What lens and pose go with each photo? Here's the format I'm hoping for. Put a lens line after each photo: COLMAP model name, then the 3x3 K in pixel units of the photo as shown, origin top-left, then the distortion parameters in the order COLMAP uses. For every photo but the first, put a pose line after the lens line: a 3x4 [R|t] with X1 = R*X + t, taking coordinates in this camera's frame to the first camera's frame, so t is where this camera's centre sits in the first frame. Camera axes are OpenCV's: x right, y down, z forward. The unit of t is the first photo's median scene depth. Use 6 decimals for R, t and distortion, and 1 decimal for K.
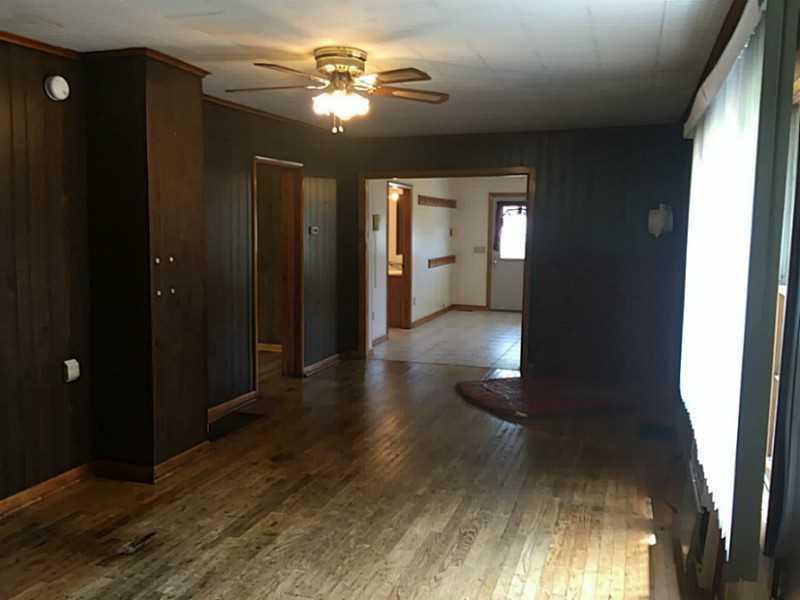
lens RADIAL K [[684.5, 0, 399.8], [0, 684.5, 295.6], [0, 0, 1]] dist [0.080441, -0.100902]
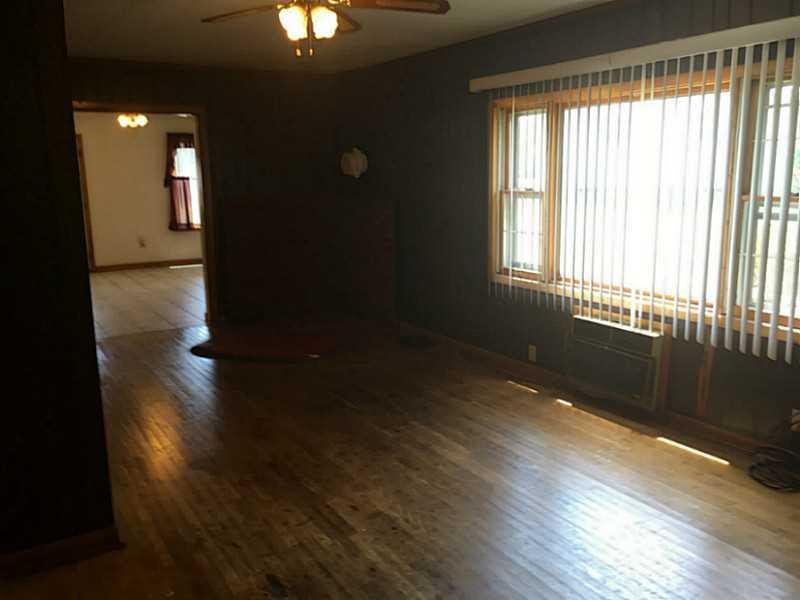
lens RADIAL K [[684.5, 0, 399.8], [0, 684.5, 295.6], [0, 0, 1]] dist [0.080441, -0.100902]
pose [[0.632520, -0.159347, 0.757975, -0.751381], [0.101407, 0.987222, 0.122917, -0.041053], [-0.767877, -0.000883, 0.640597, 0.376288]]
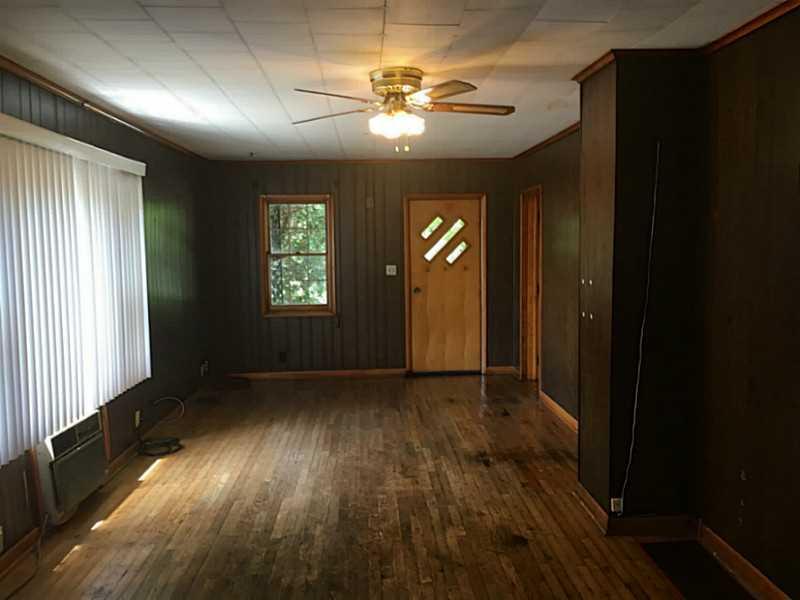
lens RADIAL K [[684.5, 0, 399.8], [0, 684.5, 295.6], [0, 0, 1]] dist [0.080441, -0.100902]
pose [[-0.930519, 0.032253, -0.364822, 0.287030], [-0.033523, 0.984433, 0.172536, -0.215245], [0.364707, 0.172778, -0.914952, 2.021150]]
